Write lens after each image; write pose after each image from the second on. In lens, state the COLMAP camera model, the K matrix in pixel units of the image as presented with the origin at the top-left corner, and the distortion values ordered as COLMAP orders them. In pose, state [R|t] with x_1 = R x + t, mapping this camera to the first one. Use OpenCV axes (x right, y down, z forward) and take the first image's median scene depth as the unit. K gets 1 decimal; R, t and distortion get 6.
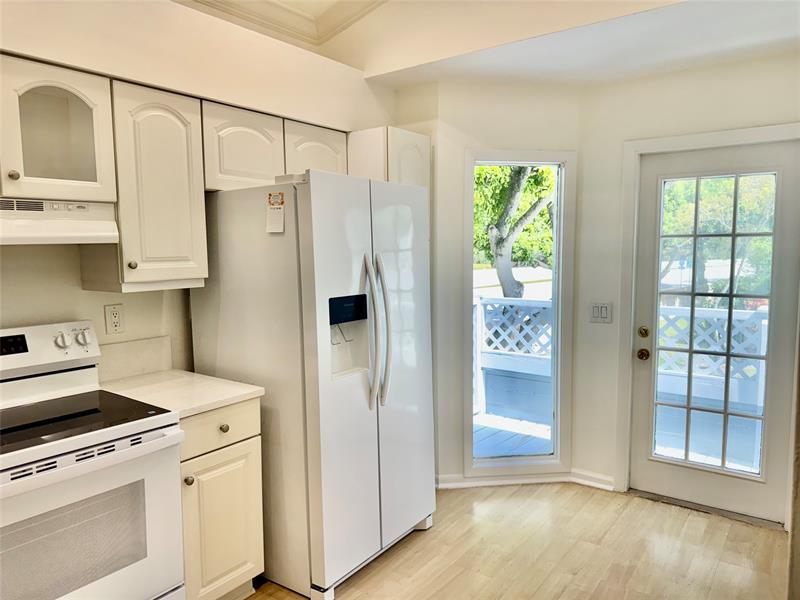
lens RADIAL K [[567.3, 0, 399.0], [0, 567.3, 300.7], [0, 0, 1]] dist [0.053648, -0.055812]
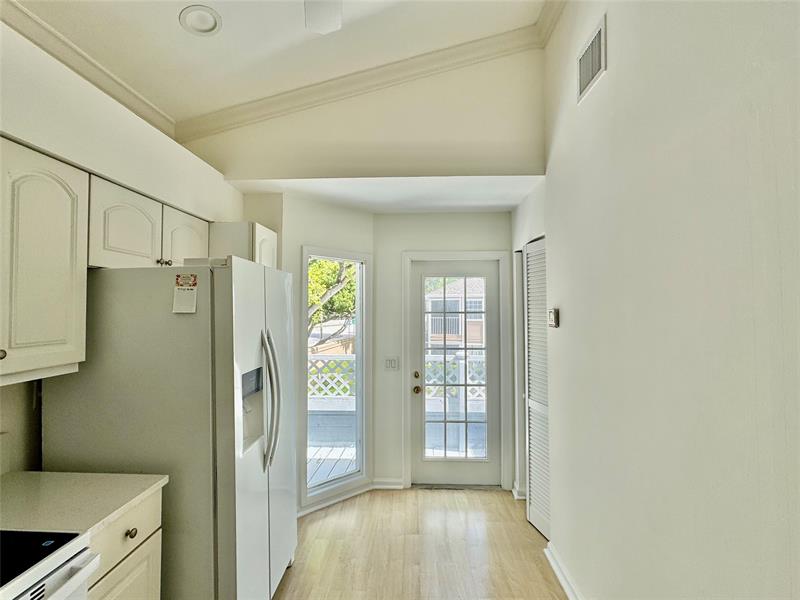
lens RADIAL K [[394.0, 0, 392.9], [0, 394.0, 300.7], [0, 0, 1]] dist [0.001668, -0.000501]
pose [[0.833143, 0.018166, 0.552760, -0.274374], [0.047146, 0.993489, -0.103711, -0.047472], [-0.551045, 0.112467, 0.826862, 0.197983]]
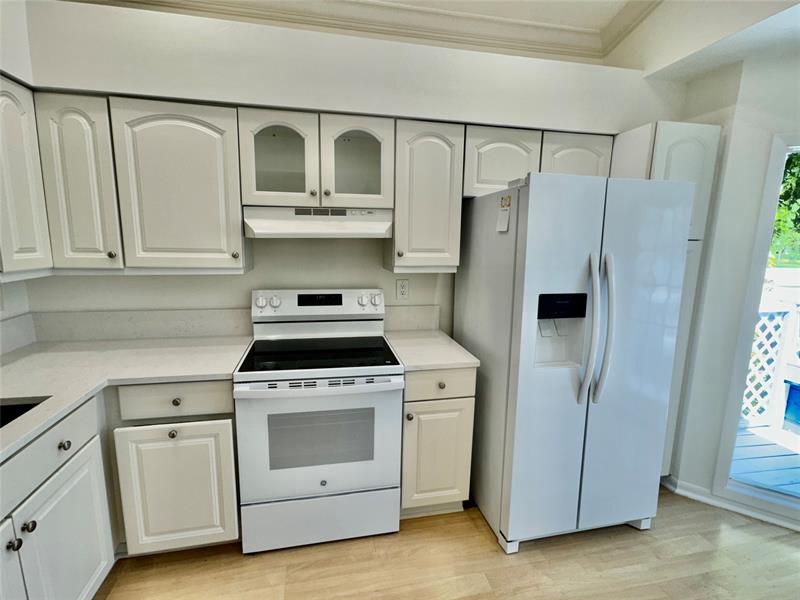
lens RADIAL K [[376.9, 0, 401.1], [0, 376.9, 298.6], [0, 0, 1]] dist [-0.006550, 0.007140]
pose [[0.744624, 0.131329, -0.654437, 0.135361], [-0.086721, 0.991178, 0.100231, -0.040983], [0.661827, -0.017881, 0.749444, 0.271039]]
